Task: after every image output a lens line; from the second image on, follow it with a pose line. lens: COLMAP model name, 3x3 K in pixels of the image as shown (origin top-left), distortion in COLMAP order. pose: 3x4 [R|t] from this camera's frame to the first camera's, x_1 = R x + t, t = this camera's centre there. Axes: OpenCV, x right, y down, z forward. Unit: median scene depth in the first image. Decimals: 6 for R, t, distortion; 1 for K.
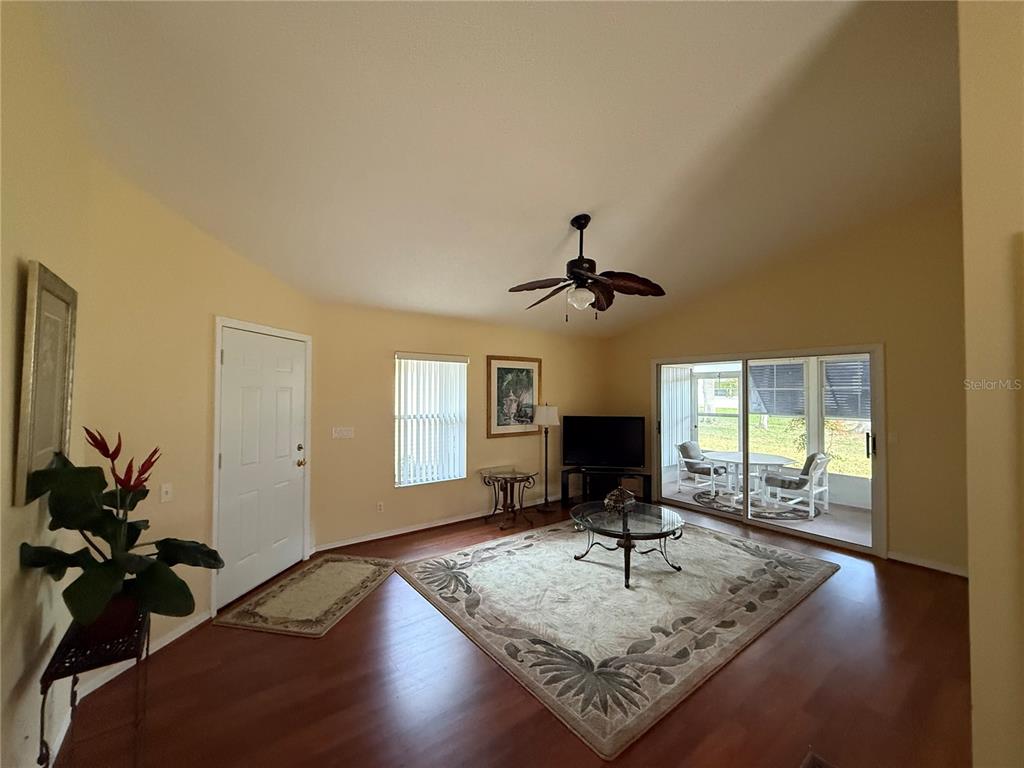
lens RADIAL K [[409.2, 0, 511.3], [0, 409.2, 381.3], [0, 0, 1]] dist [-0.002563, 0.000518]
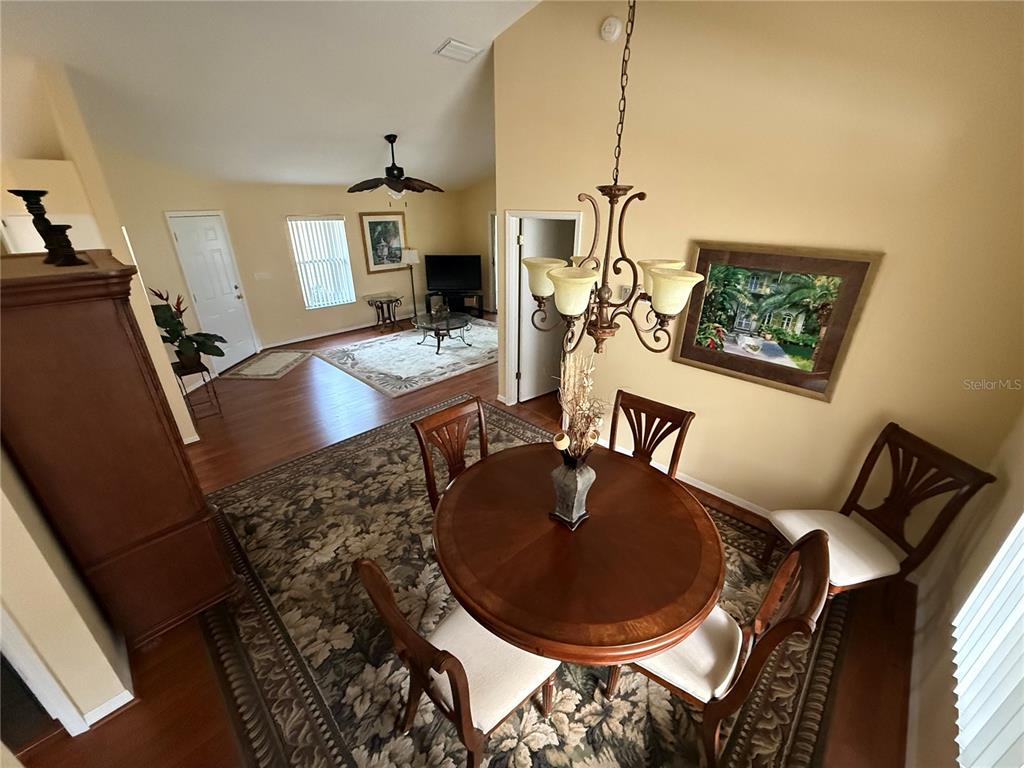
lens RADIAL K [[409.2, 0, 512.7], [0, 409.2, 385.1], [0, 0, 1]] dist [-0.002563, 0.000518]
pose [[0.987688, -0.064499, 0.142520, 0.278791], [-0.003122, 0.902738, 0.430179, -0.169626], [-0.156404, -0.425328, 0.891423, -0.702797]]
